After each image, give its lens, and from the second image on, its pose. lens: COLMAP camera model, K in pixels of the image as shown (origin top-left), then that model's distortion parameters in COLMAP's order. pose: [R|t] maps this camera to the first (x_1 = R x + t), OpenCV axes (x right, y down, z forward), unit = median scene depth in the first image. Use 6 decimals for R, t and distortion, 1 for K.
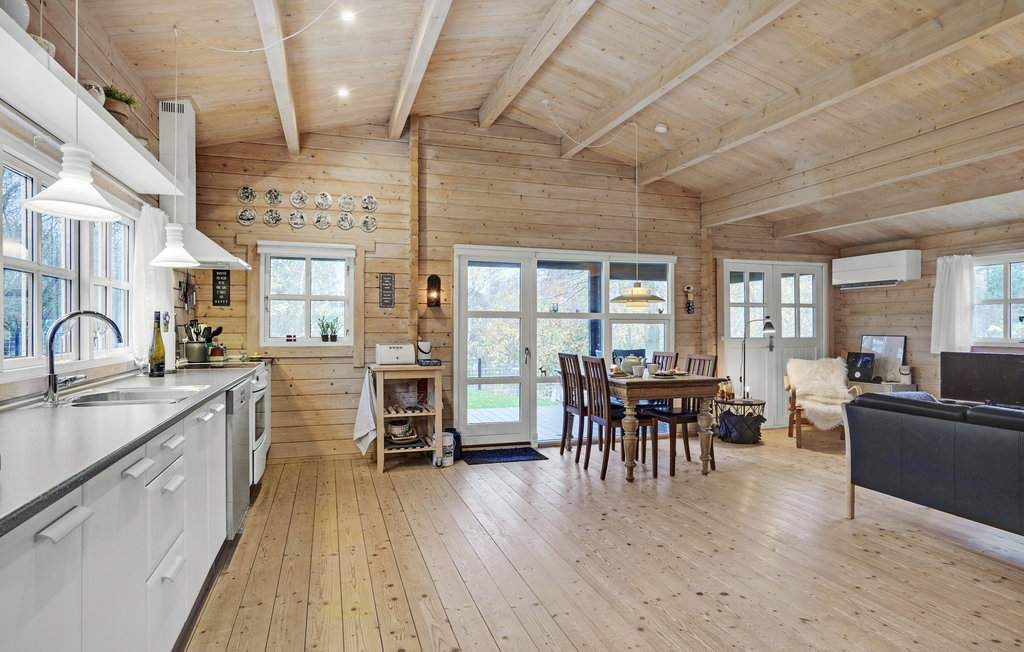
lens RADIAL K [[560.3, 0, 513.0], [0, 560.3, 324.5], [0, 0, 1]] dist [-0.020324, 0.000448]
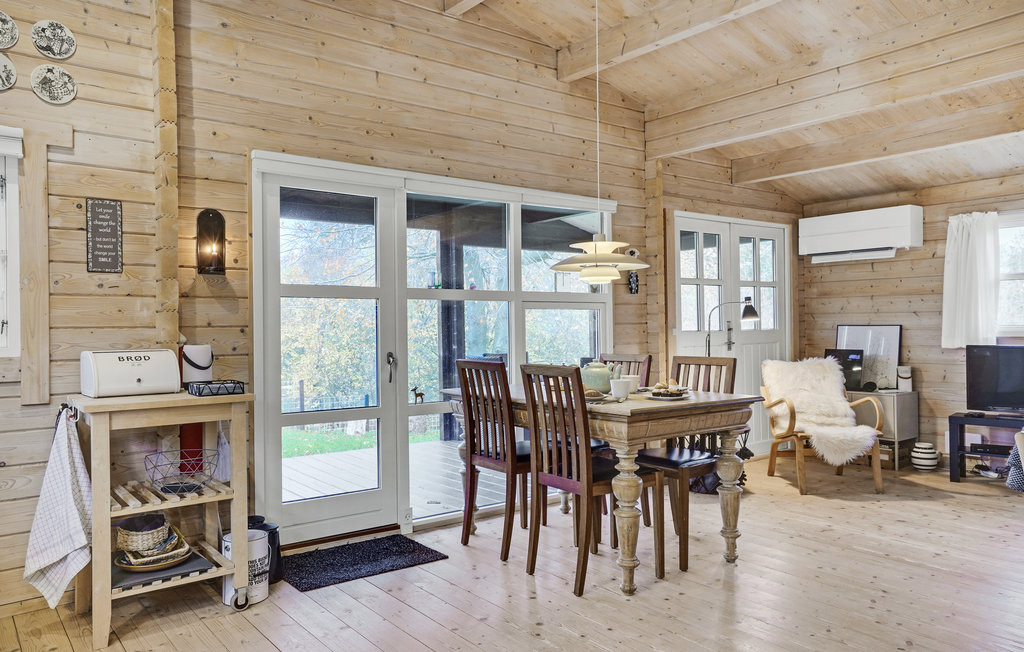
lens RADIAL K [[738.4, 0, 514.3], [0, 738.4, 327.1], [0, 0, 1]] dist [0.014937, 0.017450]
pose [[0.942454, -0.011536, 0.334136, -0.107164], [0.009542, 0.999926, 0.007609, 0.012764], [-0.334199, -0.003983, 0.942494, 0.291750]]
